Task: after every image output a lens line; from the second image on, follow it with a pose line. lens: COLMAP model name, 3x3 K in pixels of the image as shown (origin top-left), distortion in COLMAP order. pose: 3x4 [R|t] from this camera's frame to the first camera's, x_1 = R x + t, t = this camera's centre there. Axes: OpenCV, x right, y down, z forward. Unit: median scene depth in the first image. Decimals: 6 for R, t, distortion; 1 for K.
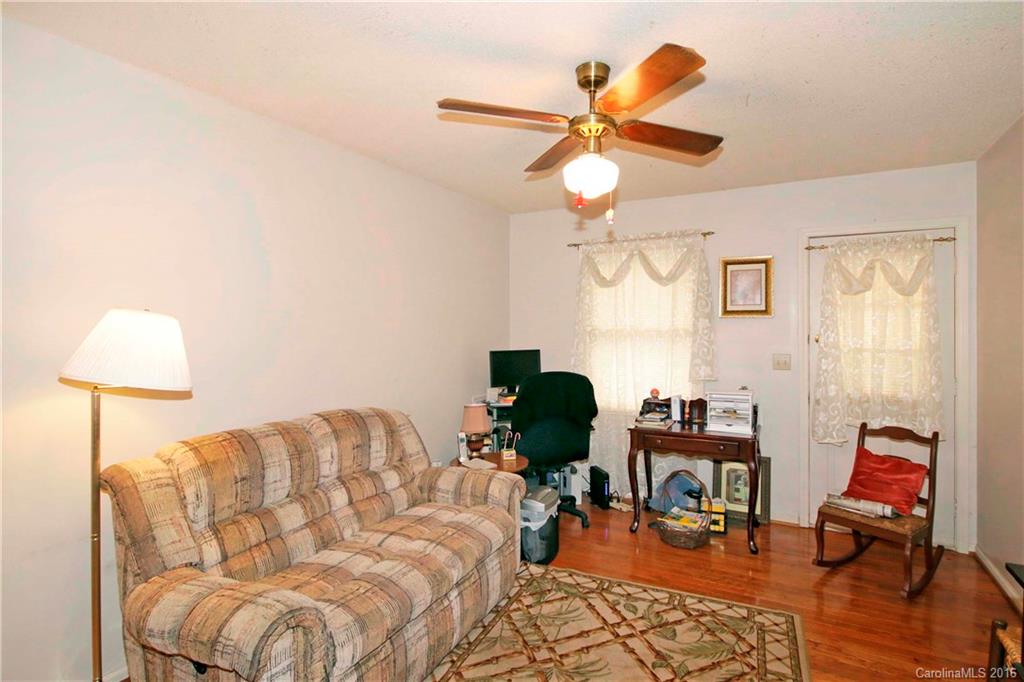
lens RADIAL K [[467.3, 0, 512.3], [0, 467.3, 330.2], [0, 0, 1]] dist [-0.001556, -0.000263]
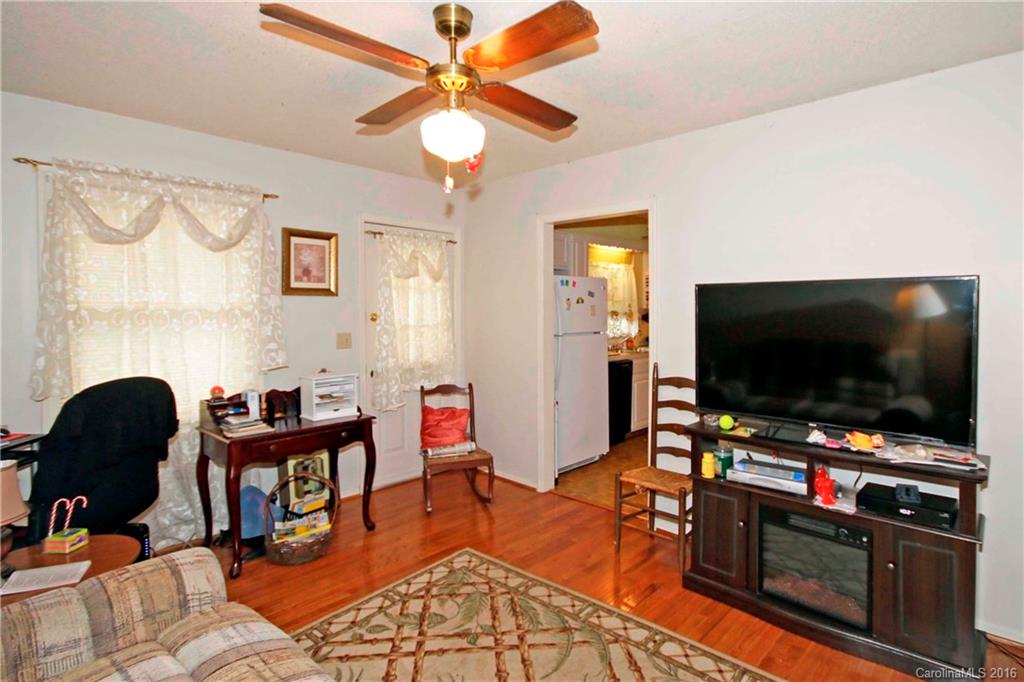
lens RADIAL K [[523.7, 0, 512.3], [0, 523.7, 317.4], [0, 0, 1]] dist [0.000924, 0.000767]
pose [[0.301044, -0.014730, 0.953497, -0.478775], [0.002555, 0.999890, 0.014640, 0.002498], [-0.953607, -0.001971, 0.301048, 0.380718]]
